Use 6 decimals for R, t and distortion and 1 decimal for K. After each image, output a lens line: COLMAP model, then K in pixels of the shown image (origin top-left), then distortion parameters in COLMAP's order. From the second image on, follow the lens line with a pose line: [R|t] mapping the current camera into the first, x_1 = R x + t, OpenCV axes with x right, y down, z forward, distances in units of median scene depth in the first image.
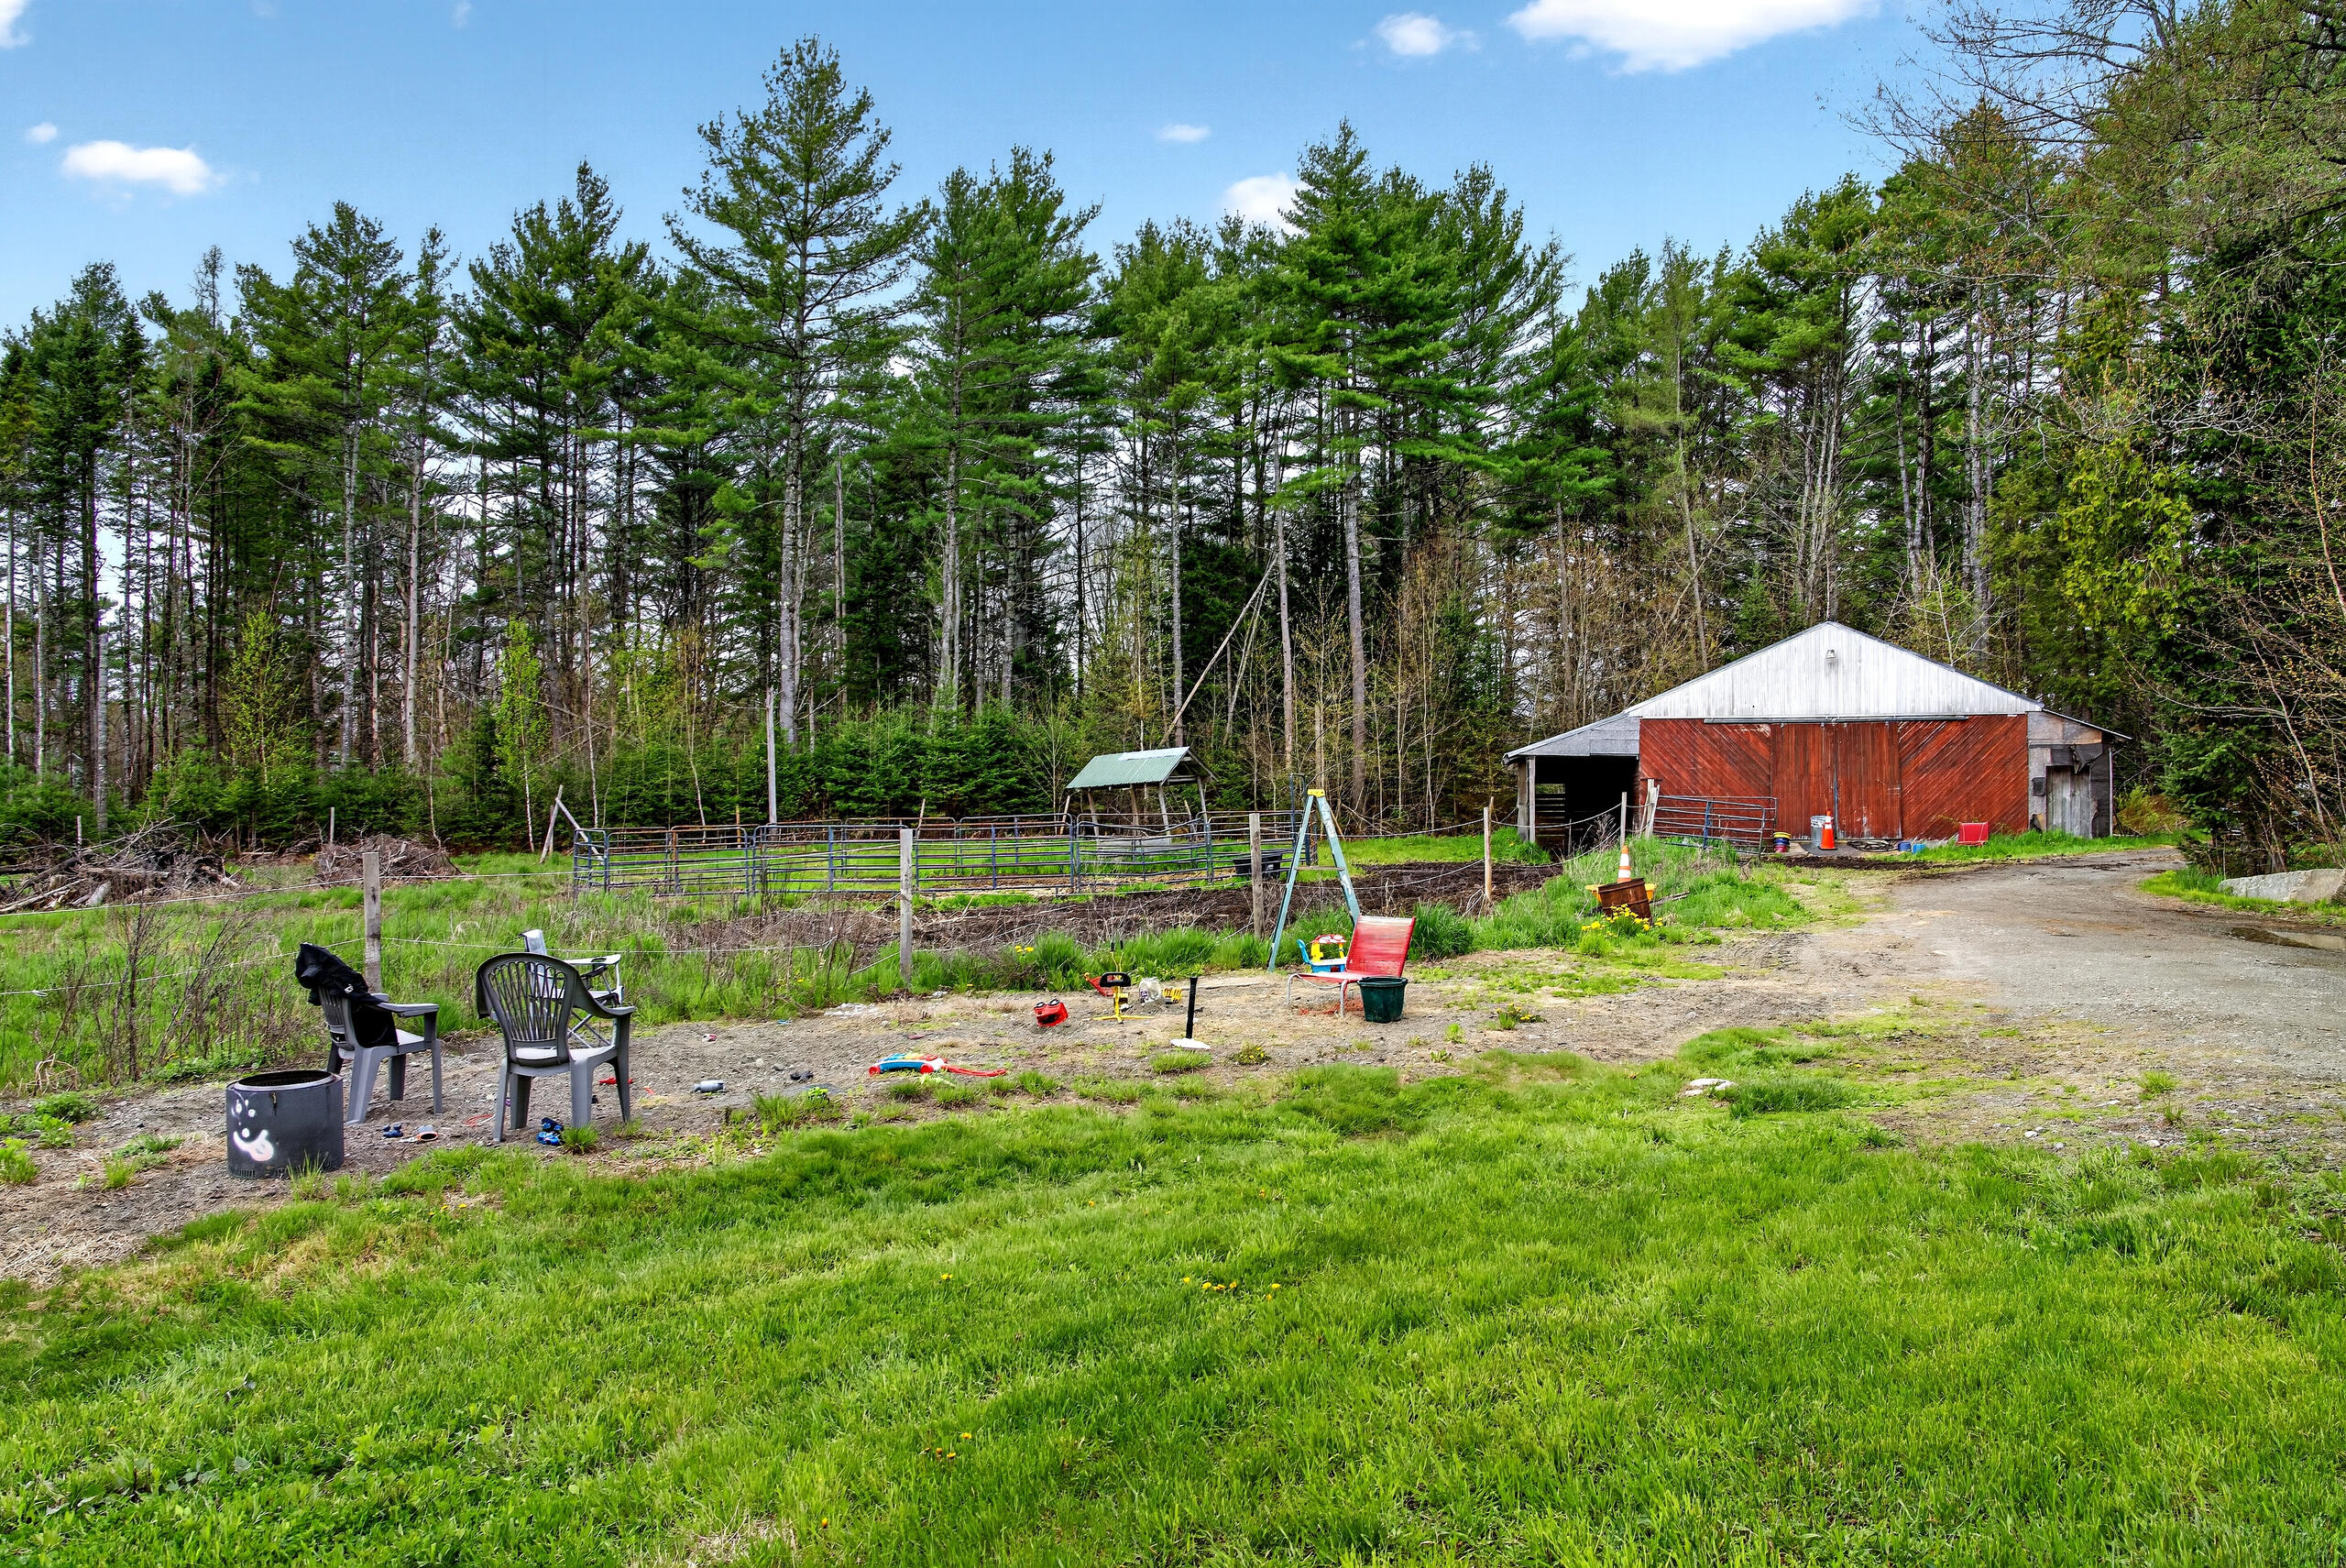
lens RADIAL K [[1700.1, 0, 1167.9], [0, 1700.1, 781.9], [0, 0, 1]] dist [-0.007104, -0.002088]
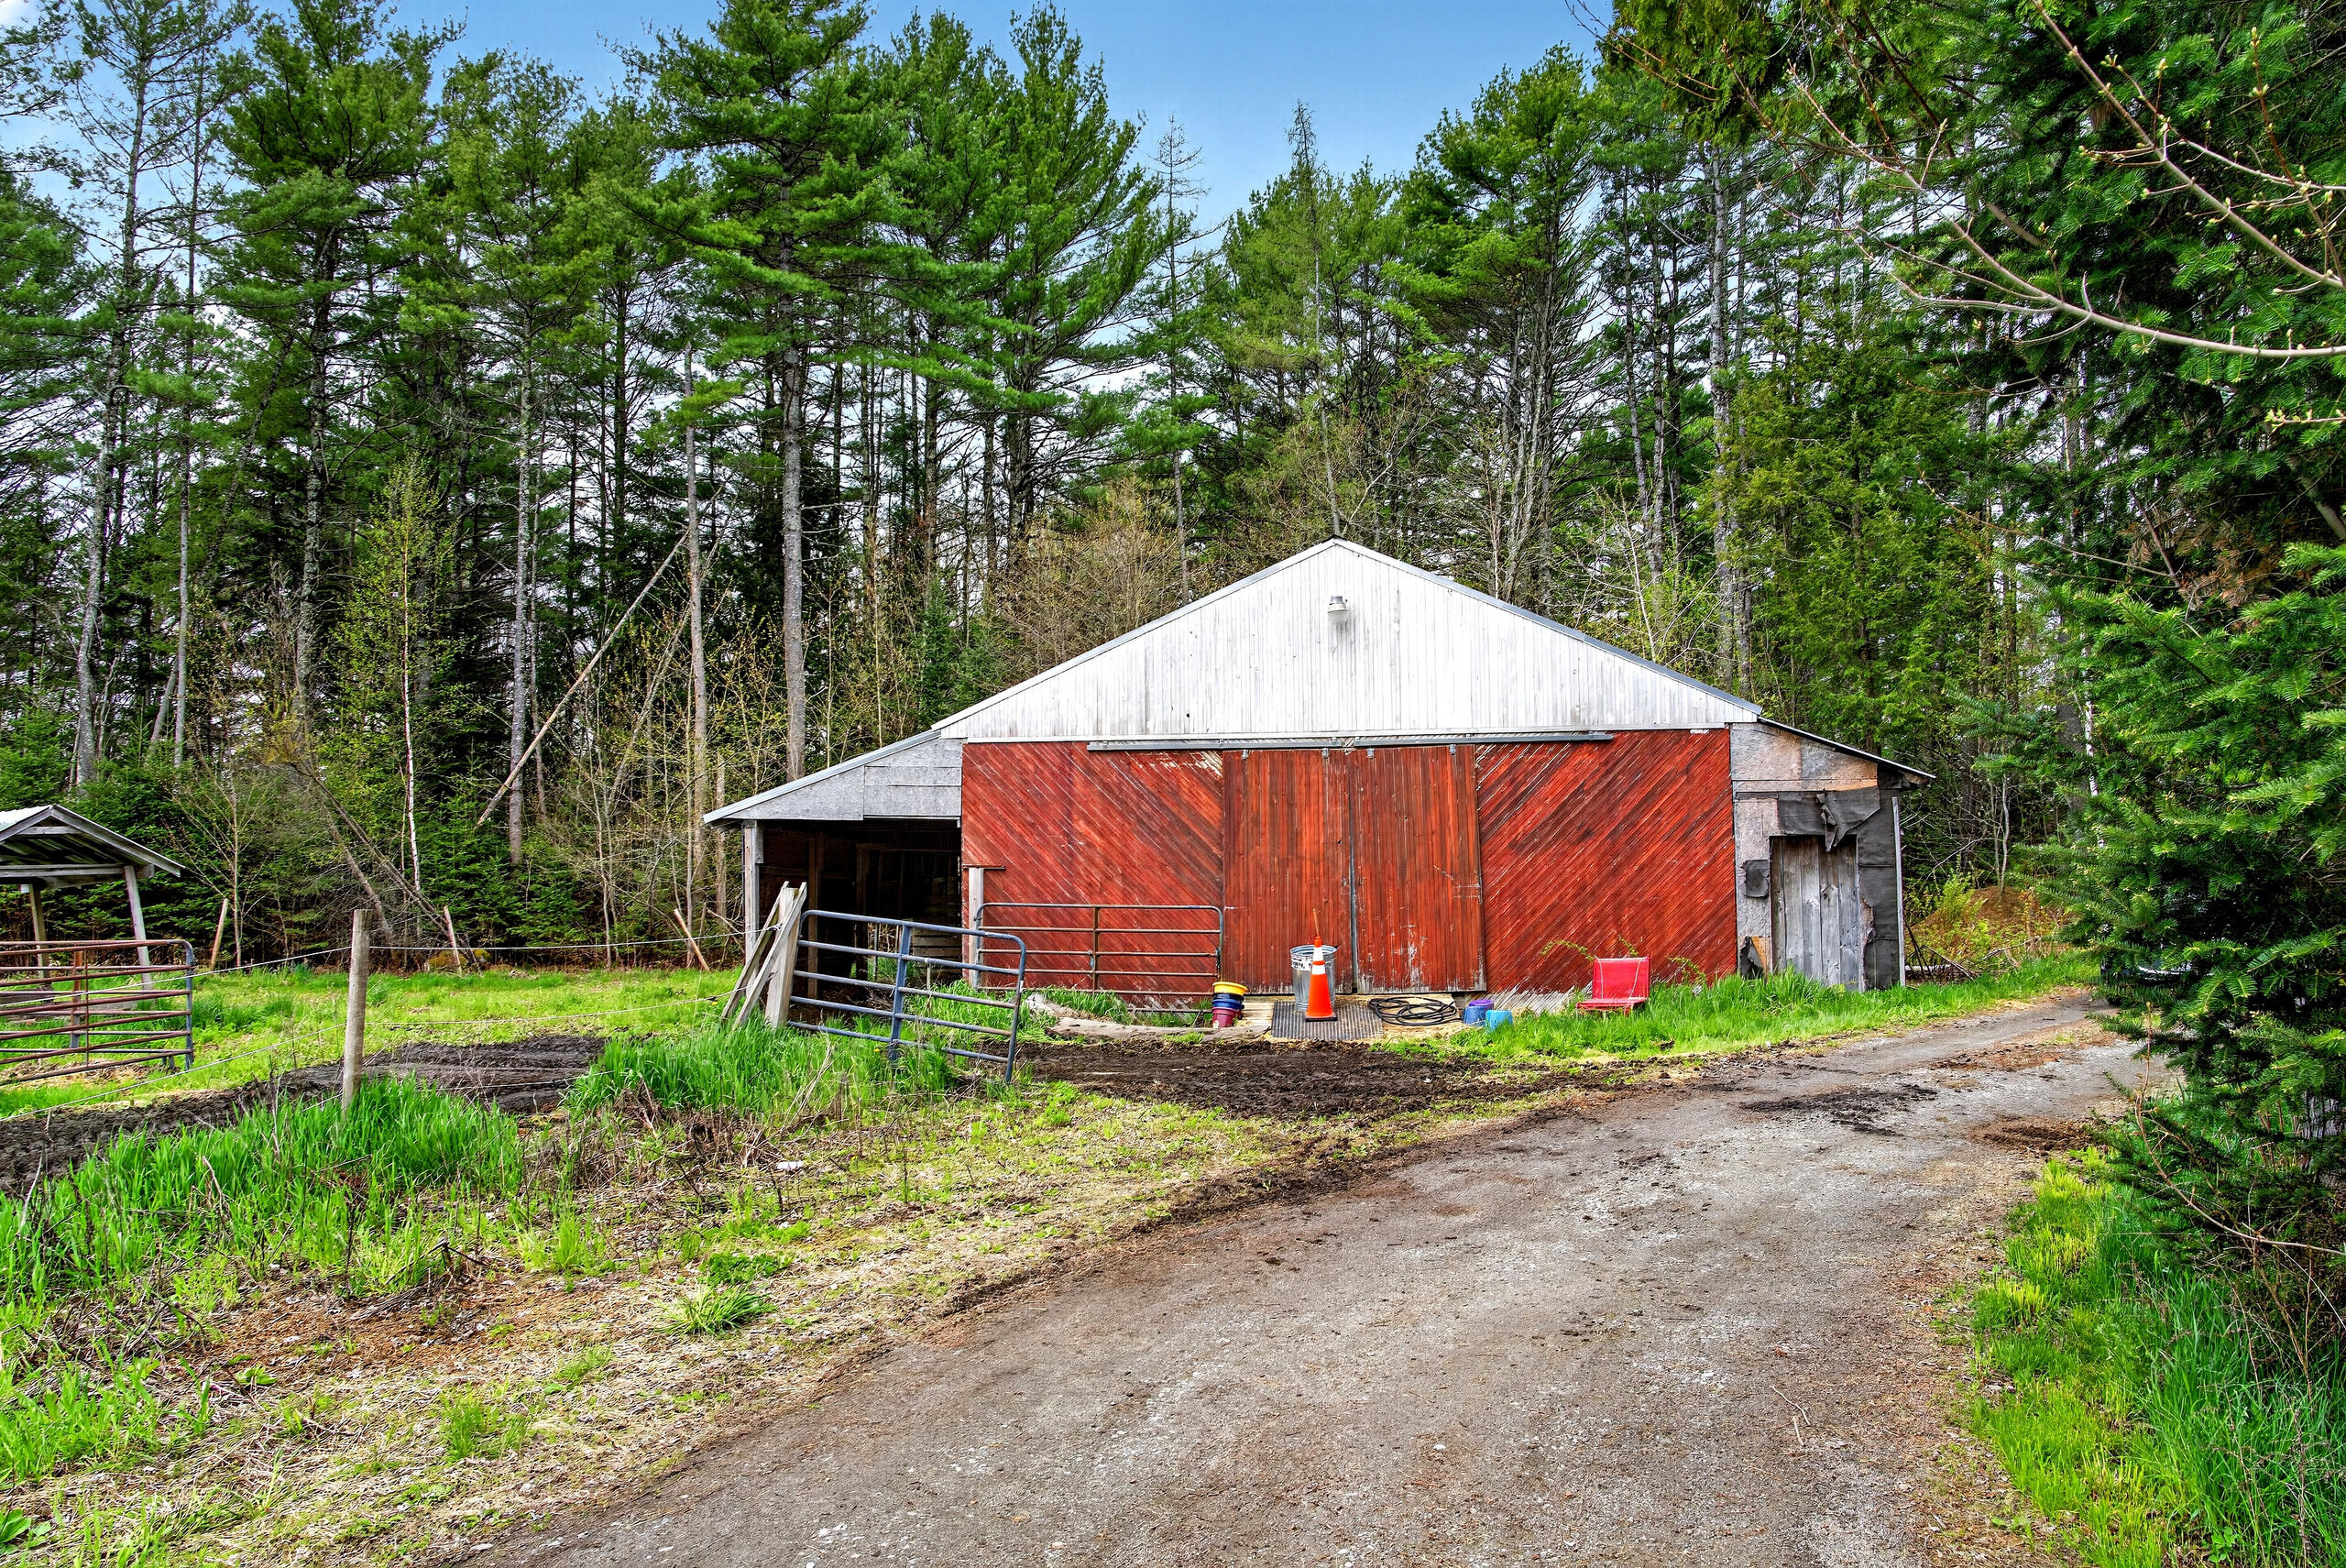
lens RADIAL K [[1700.1, 0, 1184.9], [0, 1700.1, 774.3], [0, 0, 1]] dist [-0.007104, -0.002088]
pose [[0.995663, -0.001035, 0.093031, 0.304933], [0.006325, 0.998378, -0.056586, -0.000725], [-0.092821, 0.056929, 0.994054, 0.531449]]
